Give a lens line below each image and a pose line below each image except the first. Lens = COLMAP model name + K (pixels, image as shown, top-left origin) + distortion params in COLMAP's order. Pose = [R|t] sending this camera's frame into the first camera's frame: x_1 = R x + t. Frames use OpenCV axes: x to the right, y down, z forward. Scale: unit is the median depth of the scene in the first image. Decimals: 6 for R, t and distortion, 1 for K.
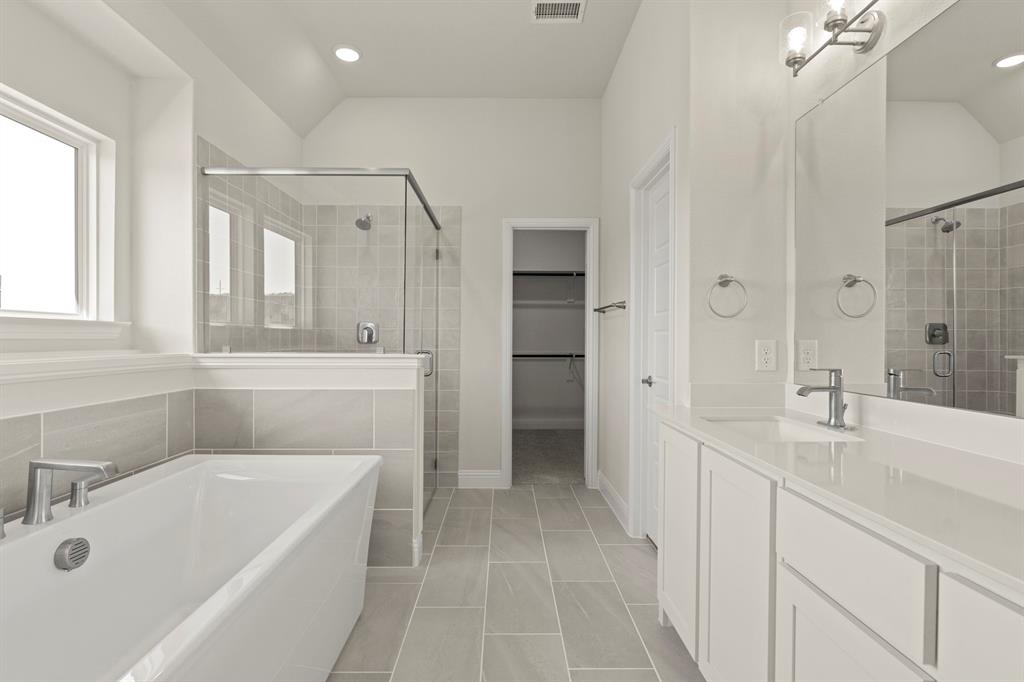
lens RADIAL K [[490.4, 0, 509.9], [0, 490.4, 346.4], [0, 0, 1]] dist [0.002527, 0.000168]
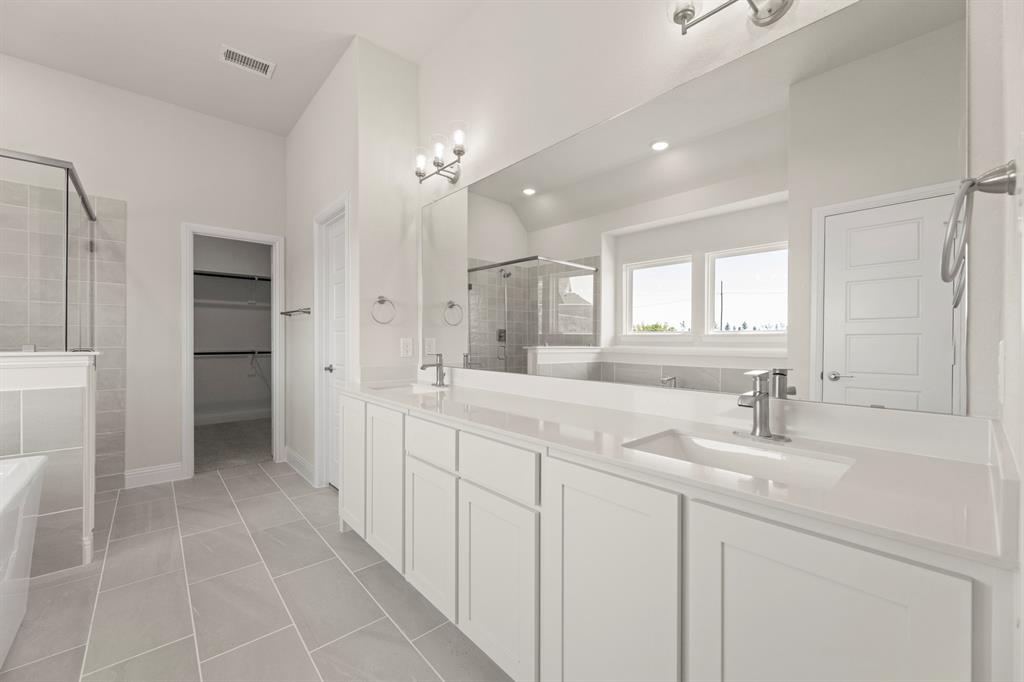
lens RADIAL K [[409.0, 0, 513.9], [0, 409.0, 344.5], [0, 0, 1]] dist [-0.003357, 0.000214]
pose [[0.760216, -0.007129, 0.649632, -0.063681], [0.006616, 0.999973, 0.003230, 0.004090], [-0.649637, 0.001842, 0.760242, -0.186343]]
